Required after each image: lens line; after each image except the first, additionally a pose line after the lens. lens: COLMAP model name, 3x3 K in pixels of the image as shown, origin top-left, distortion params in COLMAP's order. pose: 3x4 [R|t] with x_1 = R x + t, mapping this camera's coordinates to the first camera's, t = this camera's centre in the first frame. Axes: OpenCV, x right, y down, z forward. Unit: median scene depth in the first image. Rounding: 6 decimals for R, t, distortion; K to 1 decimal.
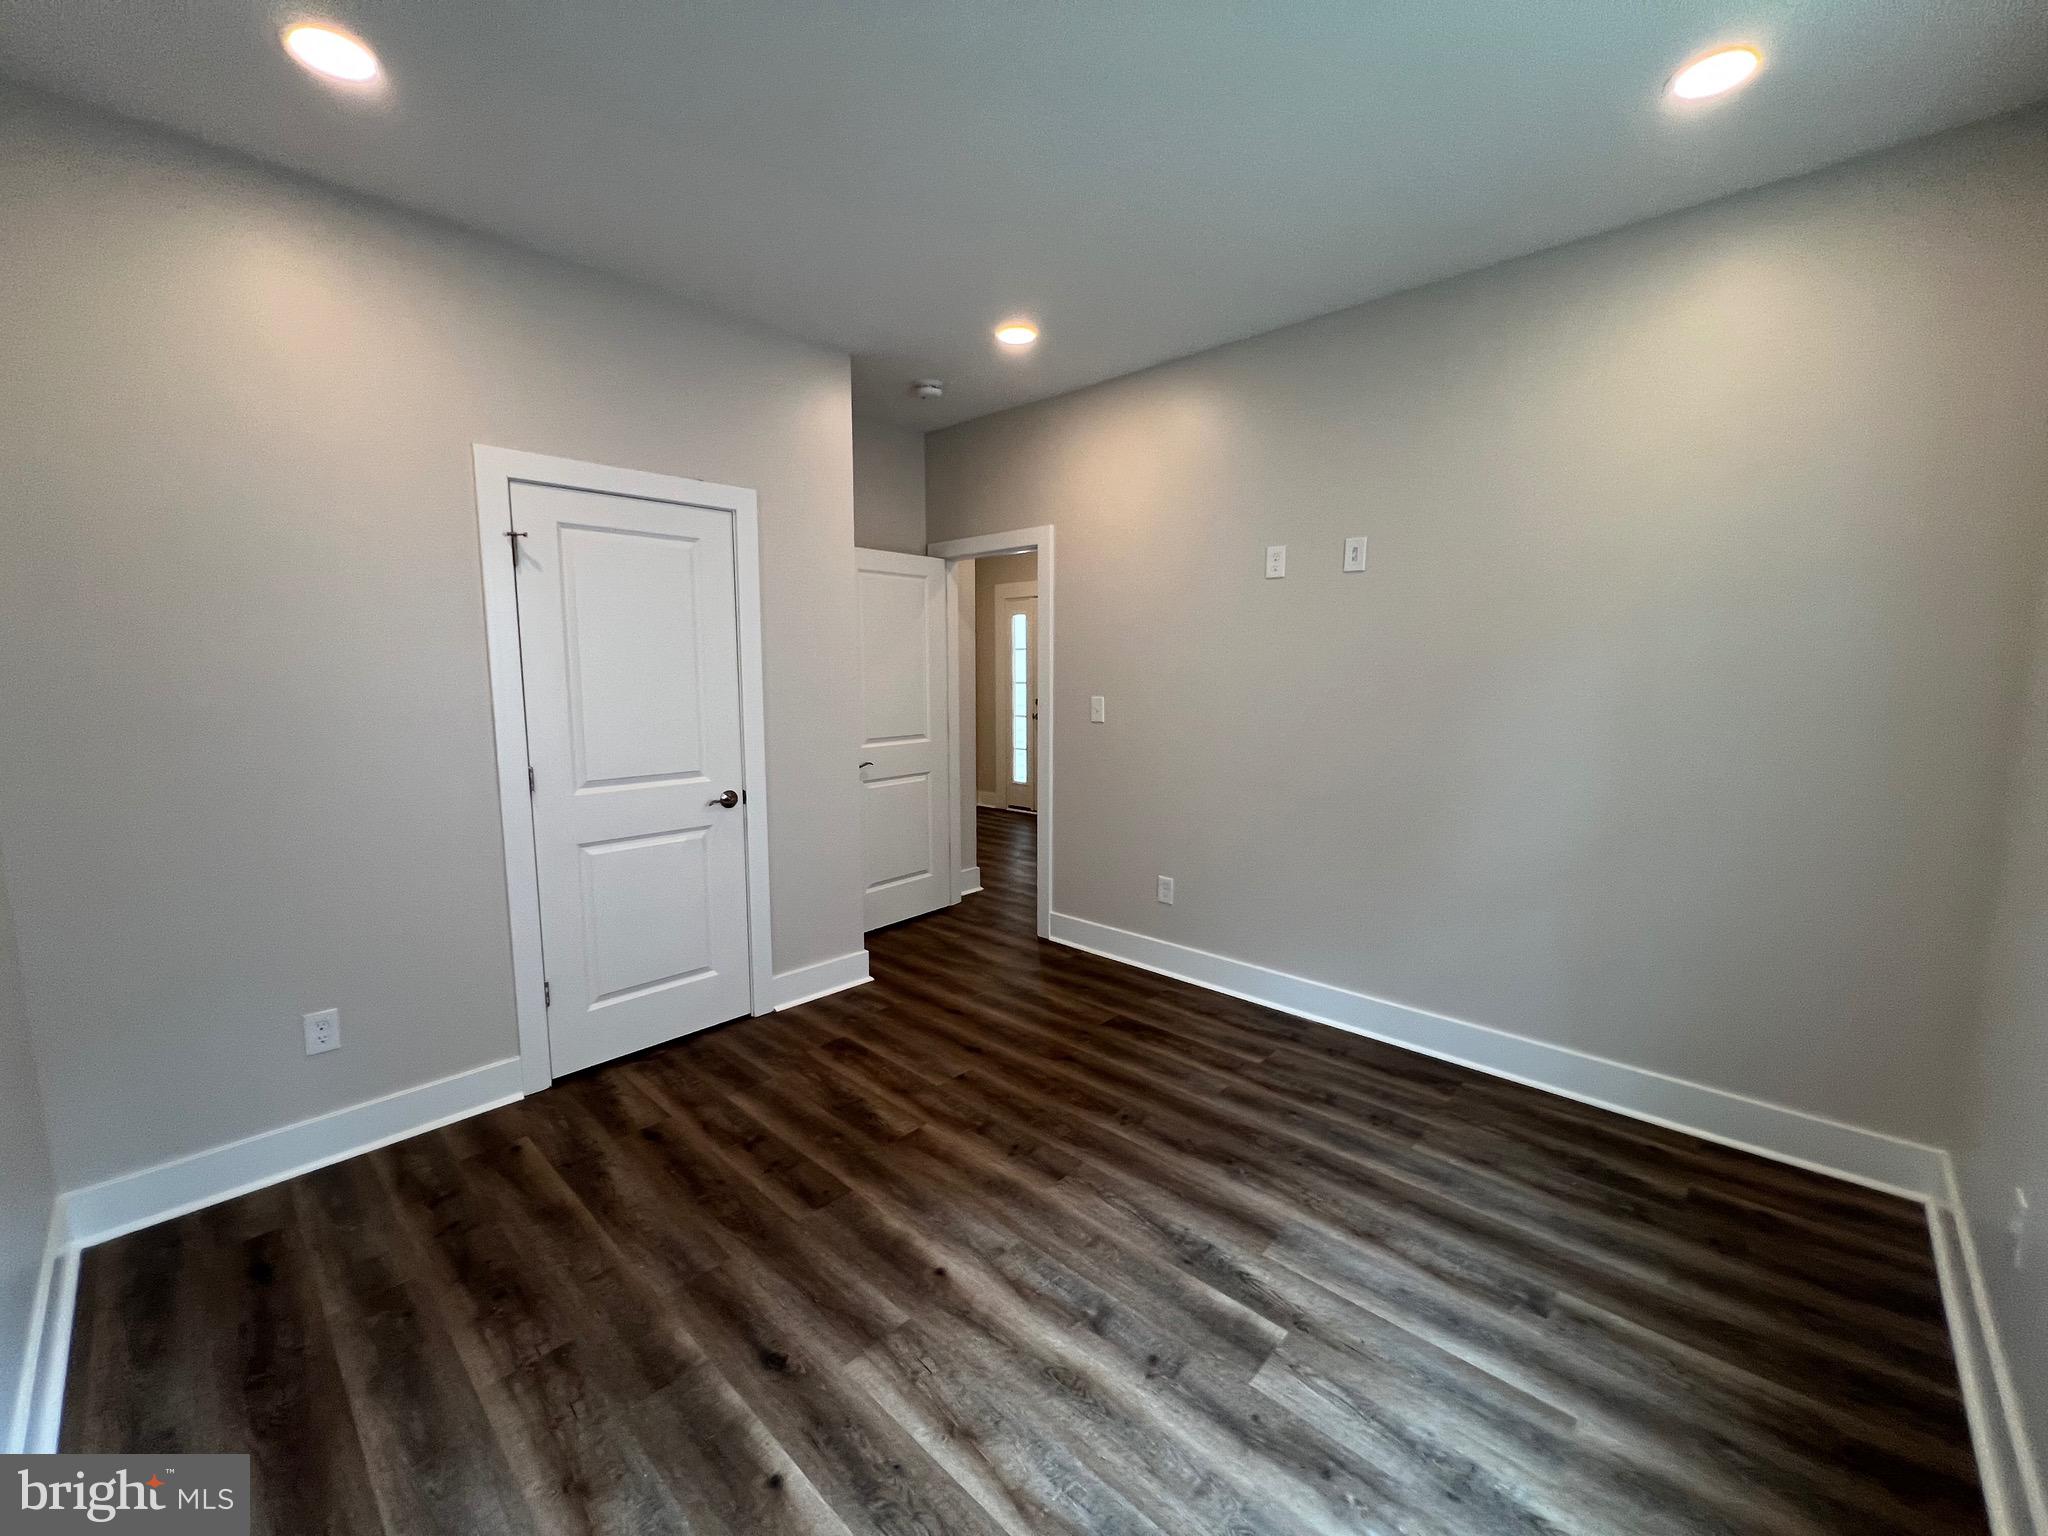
lens RADIAL K [[820.7, 0, 1019.4], [0, 820.7, 764.1], [0, 0, 1]] dist [-0.002736, 0.001245]
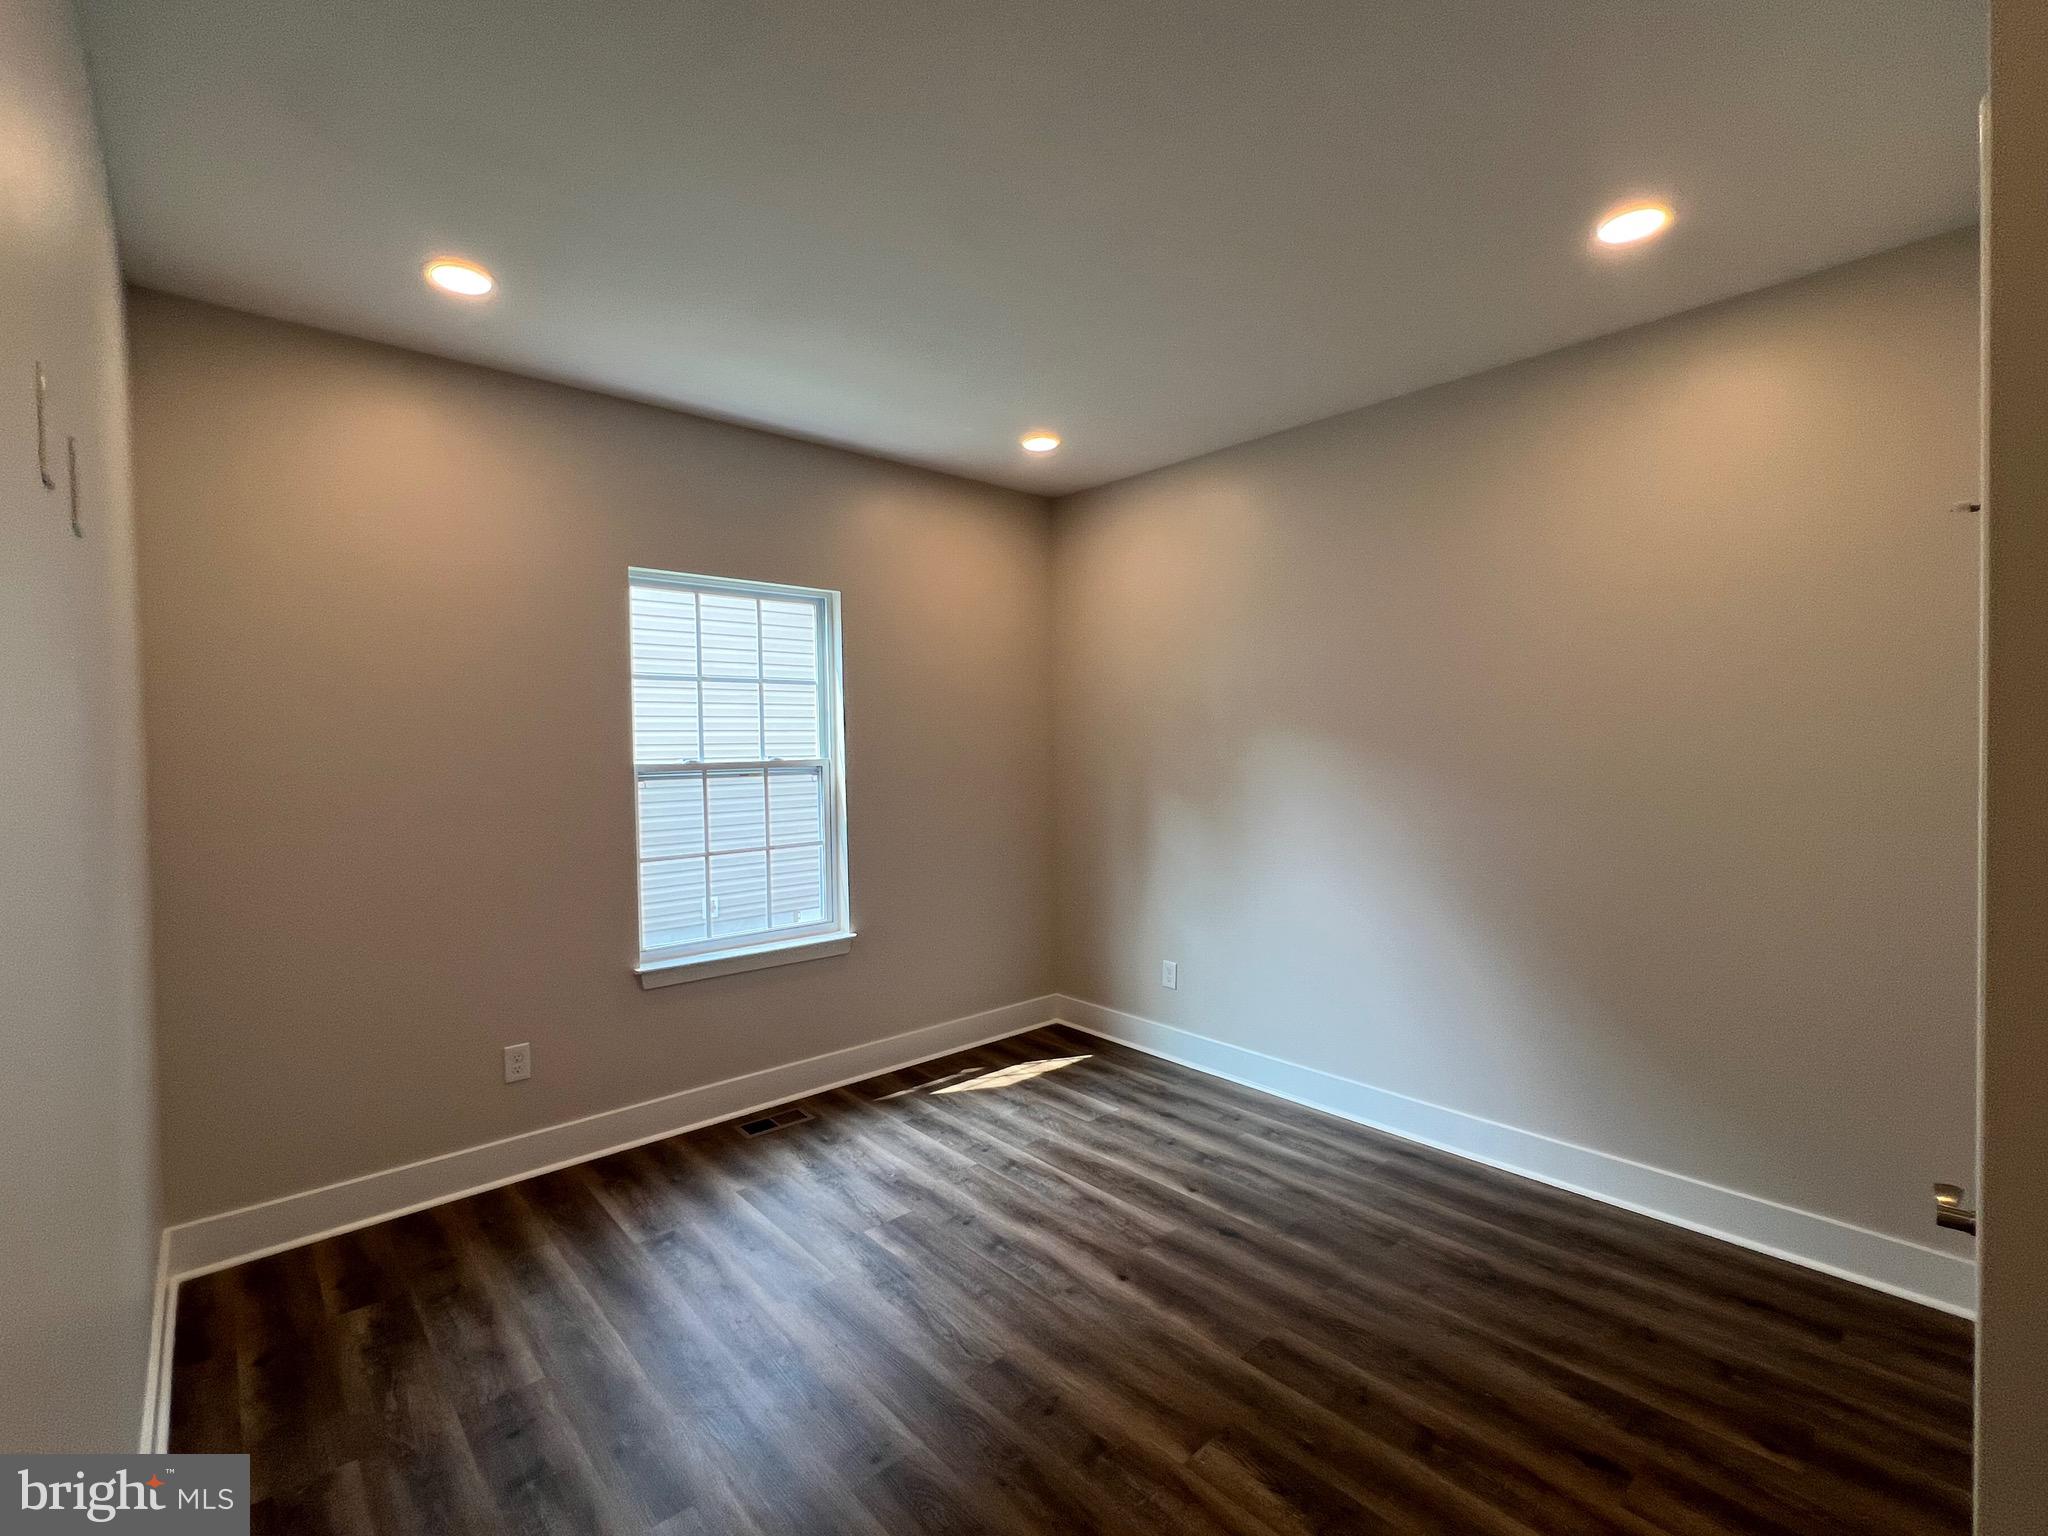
lens RADIAL K [[940.3, 0, 1019.4], [0, 940.3, 770.4], [0, 0, 1]] dist [-0.003950, -0.000155]
pose [[-0.996664, 0.011384, 0.080811, -0.064983], [0.023485, 0.988343, 0.150419, -0.280563], [-0.078156, 0.151815, -0.985314, 2.147163]]
